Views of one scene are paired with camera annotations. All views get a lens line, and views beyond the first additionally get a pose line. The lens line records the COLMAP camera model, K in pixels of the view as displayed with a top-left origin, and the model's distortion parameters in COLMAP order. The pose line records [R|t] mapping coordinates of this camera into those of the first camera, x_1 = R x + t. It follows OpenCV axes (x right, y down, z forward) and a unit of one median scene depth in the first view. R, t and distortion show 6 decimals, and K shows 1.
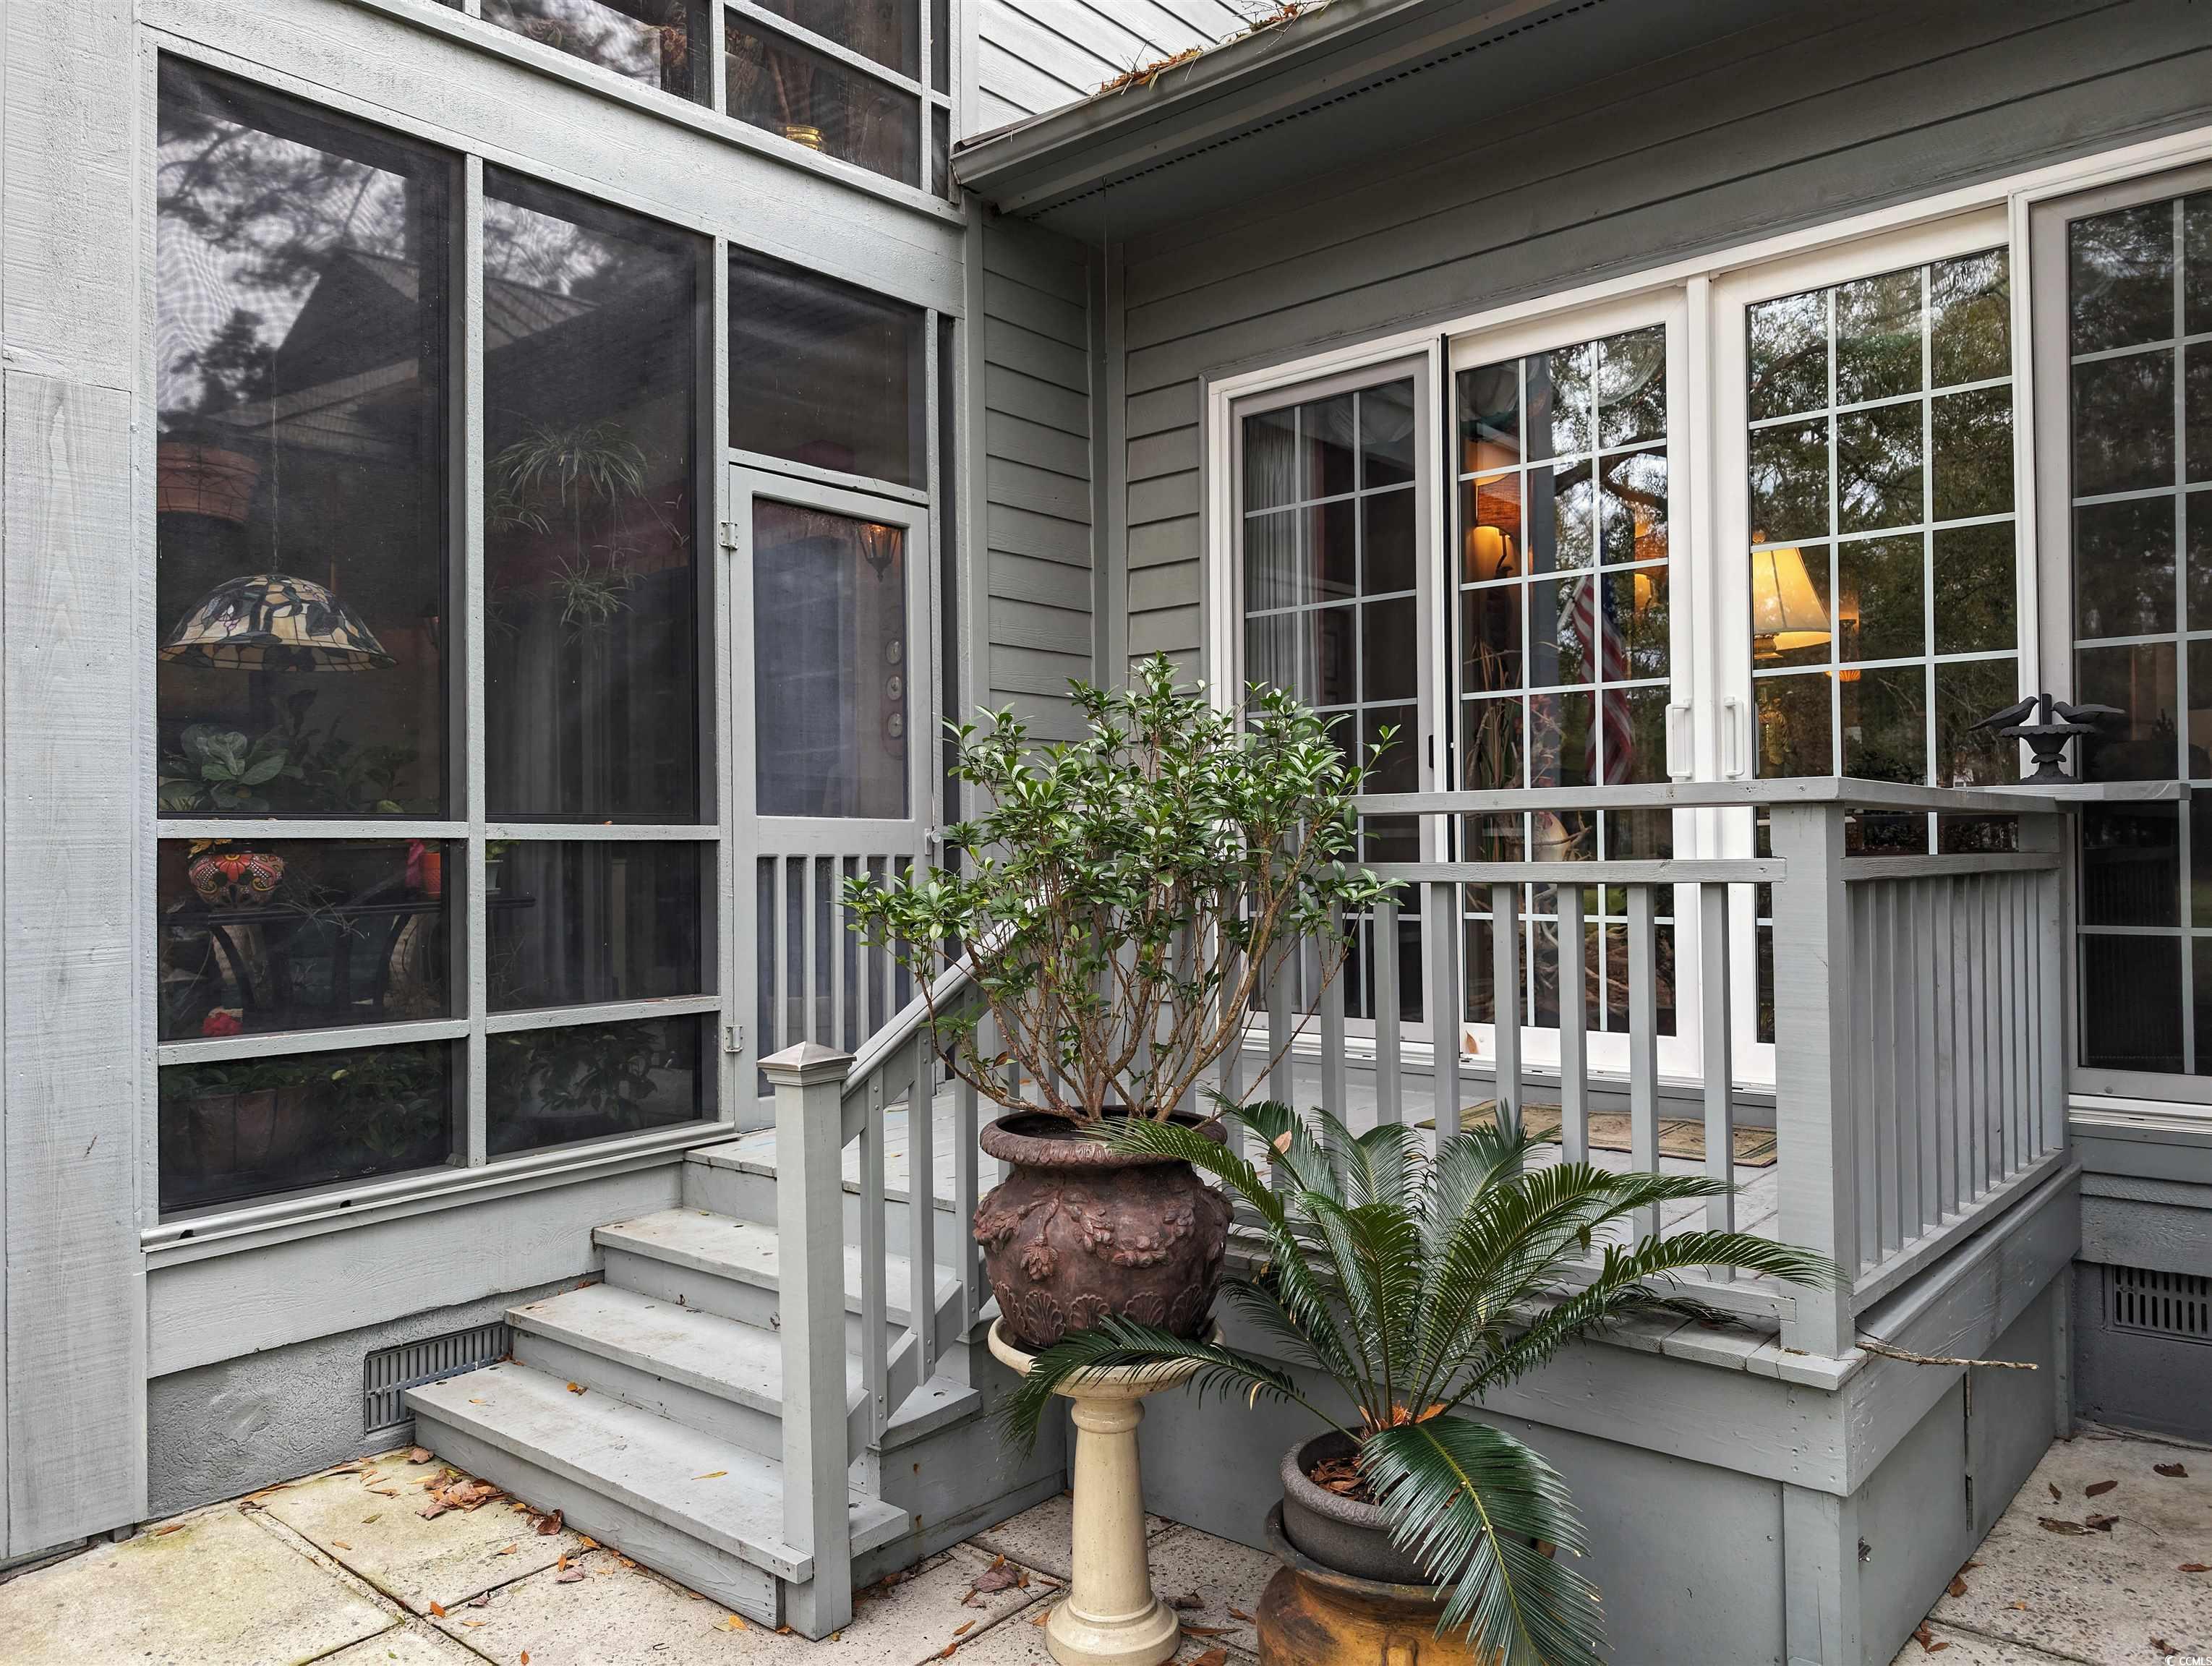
lens RADIAL K [[1577.1, 0, 1104.3], [0, 1577.1, 833.4], [0, 0, 1]] dist [0.020818, -0.000107]
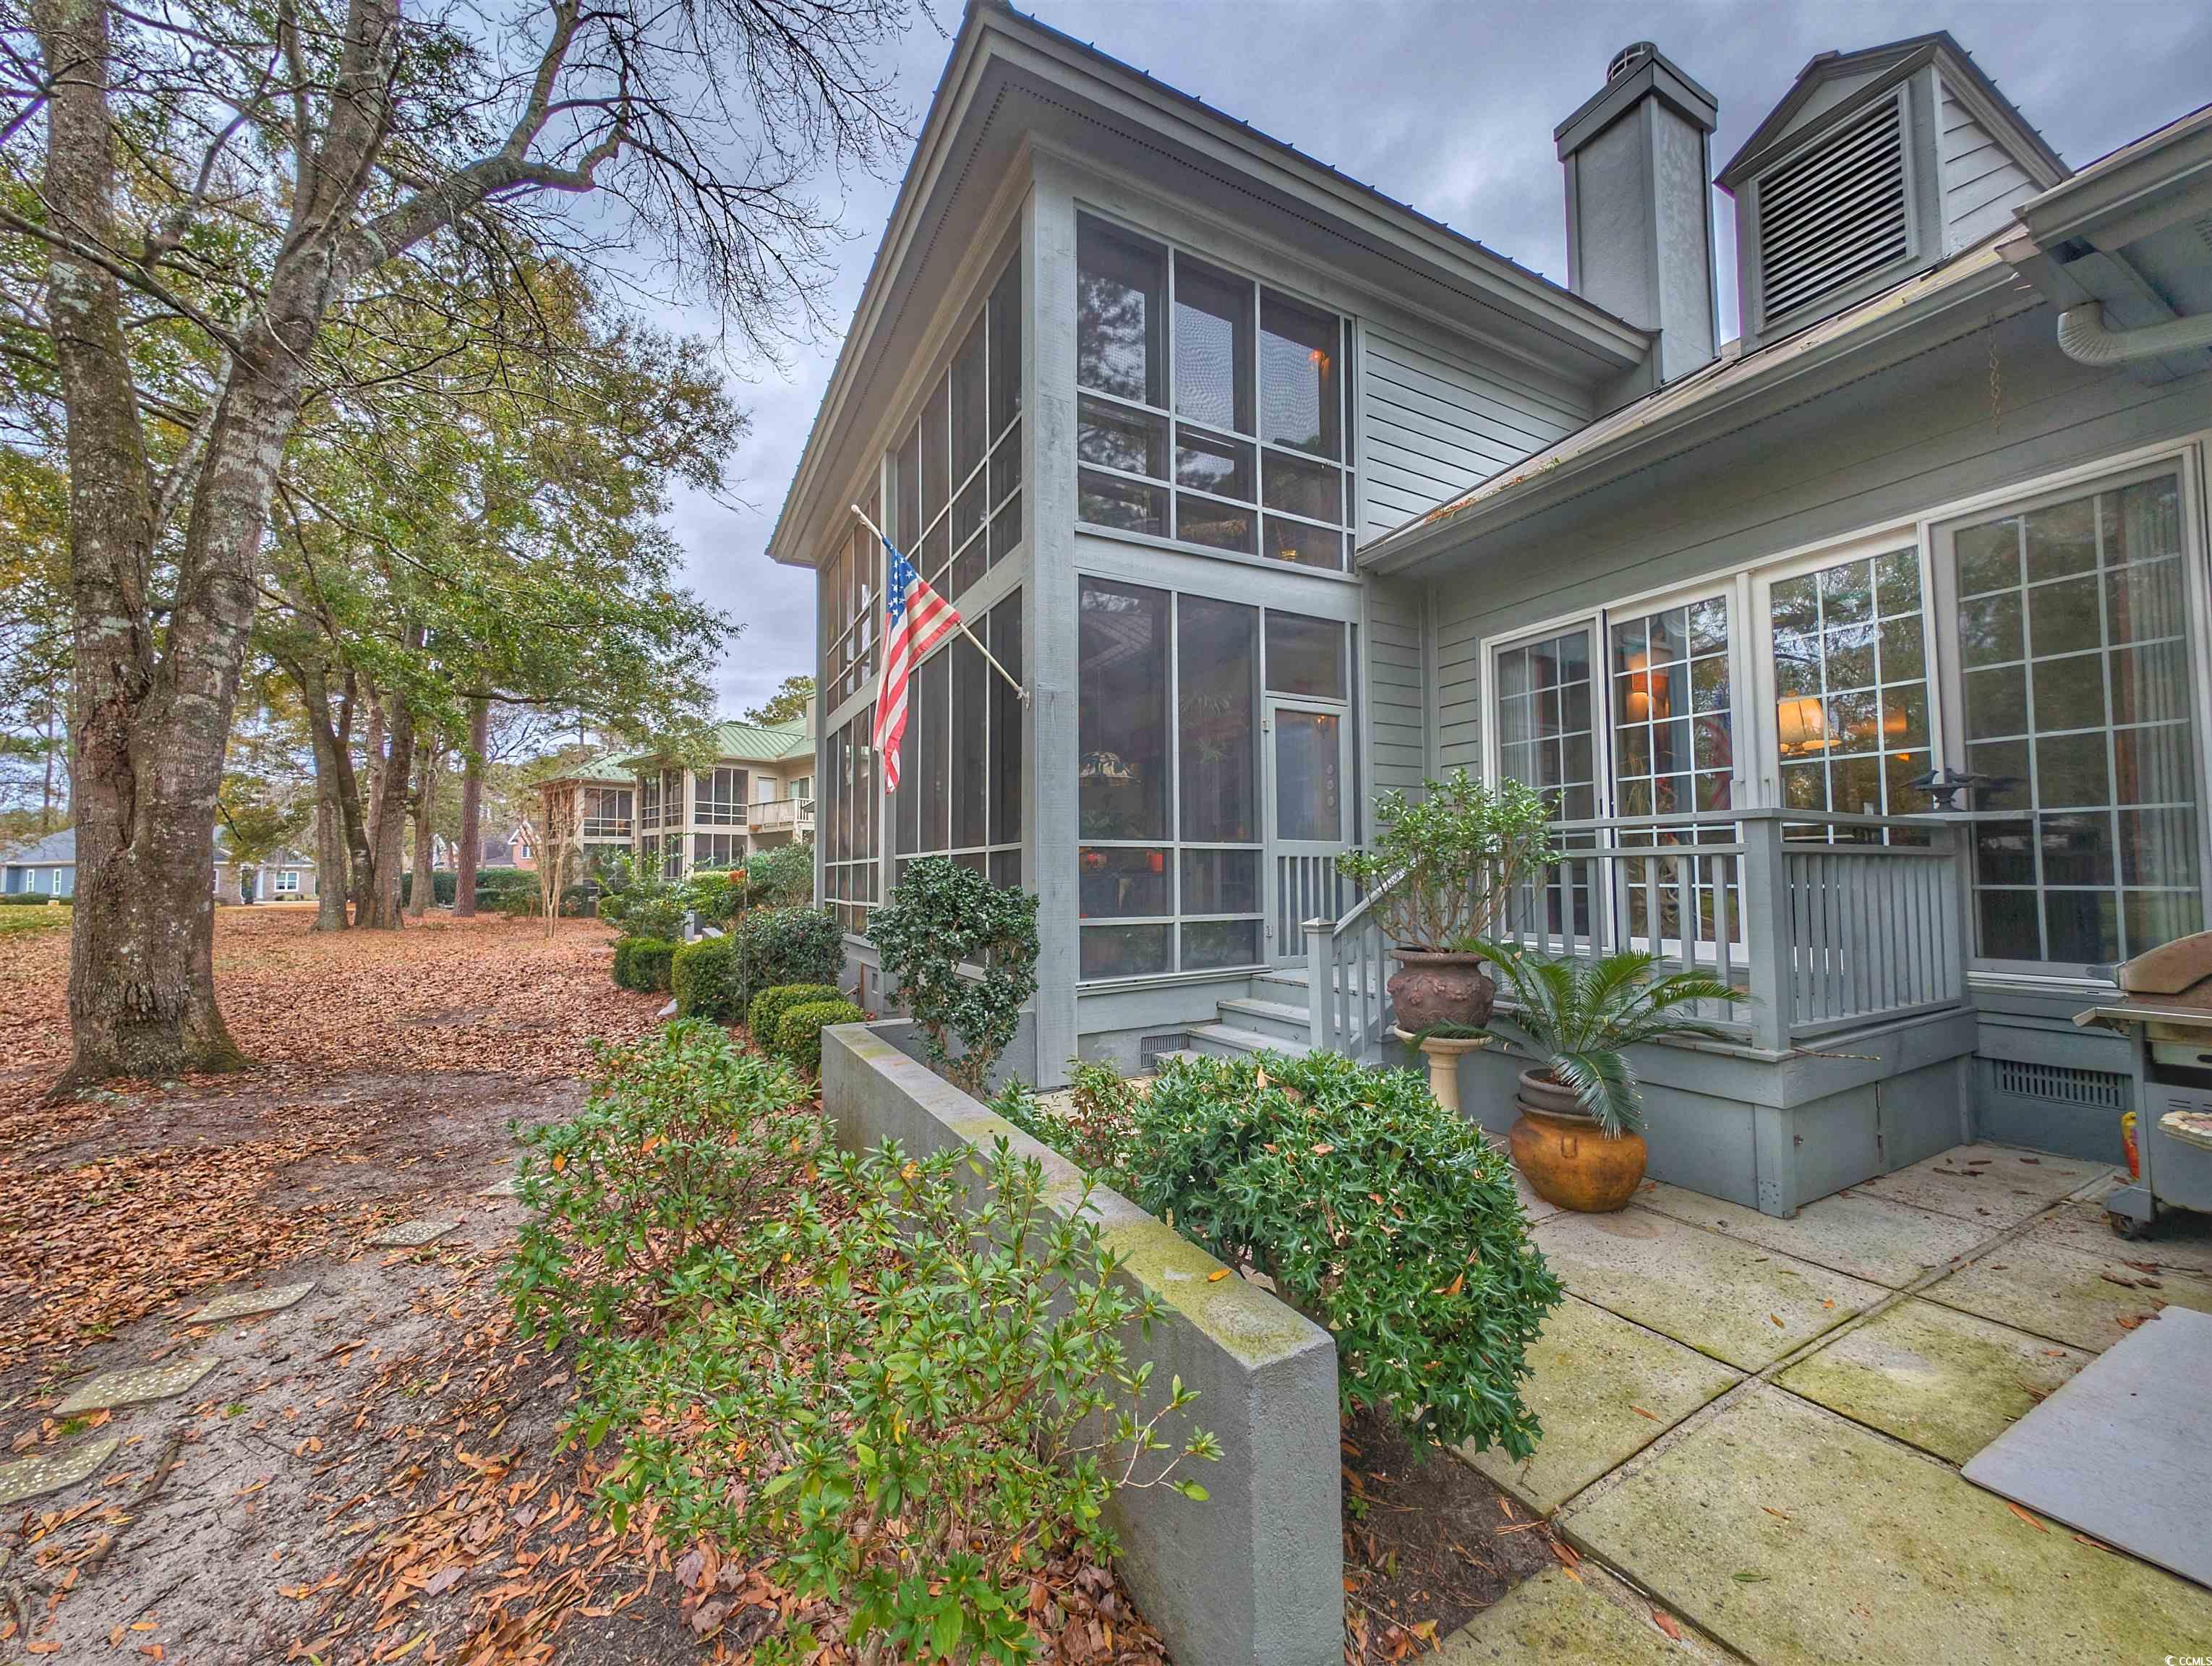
lens RADIAL K [[844.9, 0, 1075.1], [0, 844.9, 844.2], [0, 0, 1]] dist [0.002686, -0.003391]
pose [[0.927781, -0.010033, -0.372991, -0.024072], [0.000655, 0.999681, -0.025260, 0.029368], [0.373125, 0.023192, 0.927491, -0.328924]]
